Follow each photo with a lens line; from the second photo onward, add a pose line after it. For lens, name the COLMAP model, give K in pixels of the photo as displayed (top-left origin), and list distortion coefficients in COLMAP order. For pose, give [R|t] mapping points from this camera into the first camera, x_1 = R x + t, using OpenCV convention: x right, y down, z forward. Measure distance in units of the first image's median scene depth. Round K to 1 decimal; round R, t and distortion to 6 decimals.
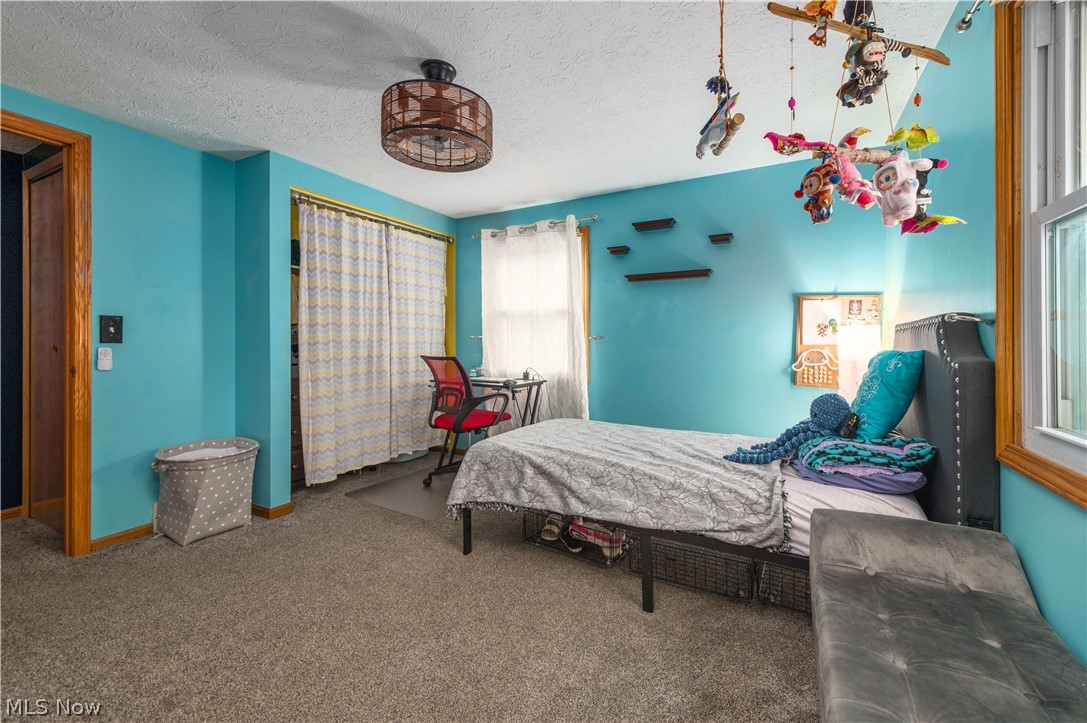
lens RADIAL K [[433.2, 0, 553.5], [0, 433.2, 341.0], [0, 0, 1]] dist [0.017596, -0.006830]
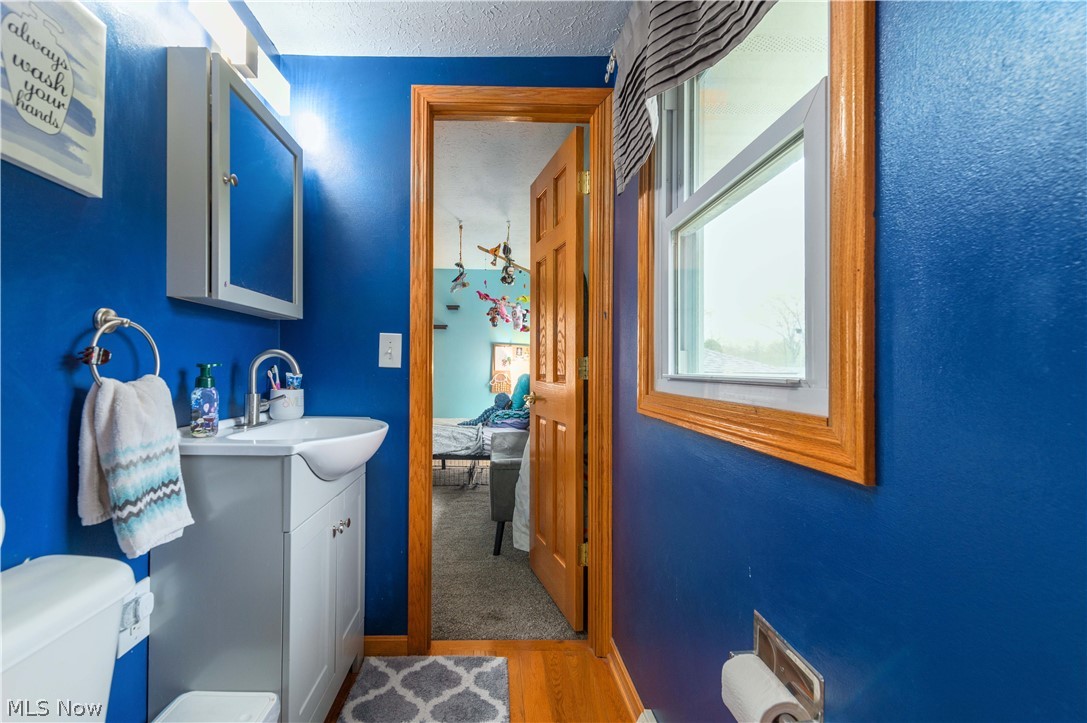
lens RADIAL K [[427.1, 0, 558.8], [0, 427.1, 361.0], [0, 0, 1]] dist [0.019710, -0.006610]
pose [[0.802201, 0.012945, 0.596914, -0.473272], [-0.006186, 0.999891, -0.013371, -0.014520], [-0.597023, 0.007034, 0.802194, -0.990783]]
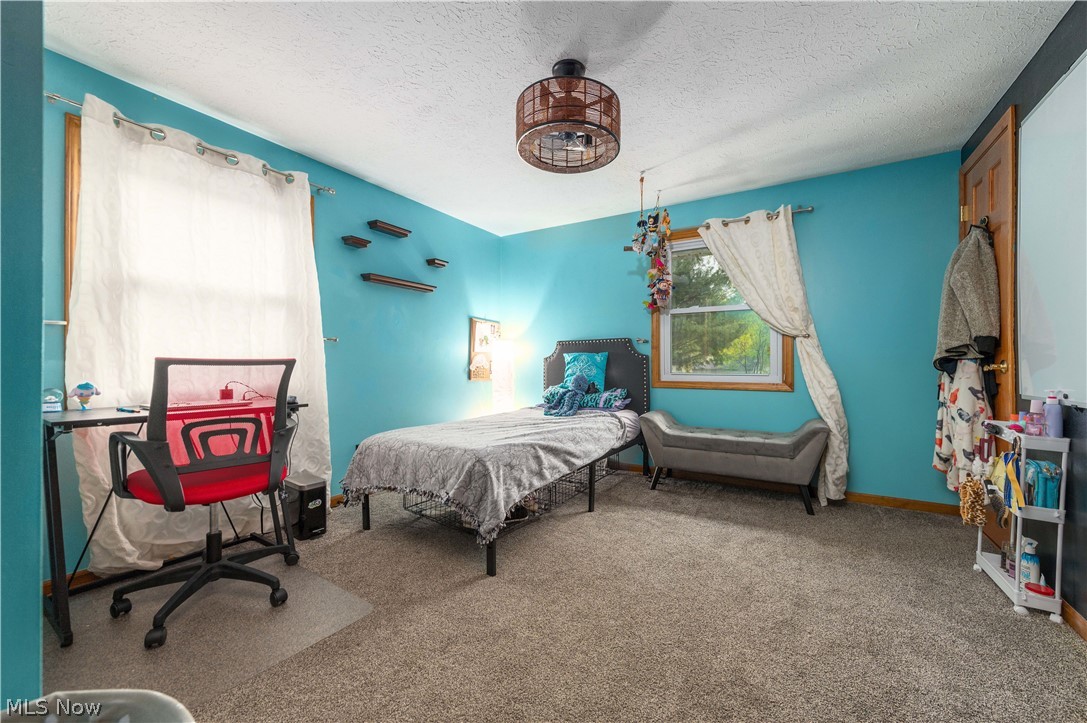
lens RADIAL K [[427.1, 0, 558.8], [0, 427.1, 361.0], [0, 0, 1]] dist [0.019710, -0.006610]
pose [[0.039845, 0.004647, 0.999195, -1.353587], [-0.001419, 0.999988, -0.004594, 0.071699], [-0.999205, -0.001234, 0.039851, 1.051062]]
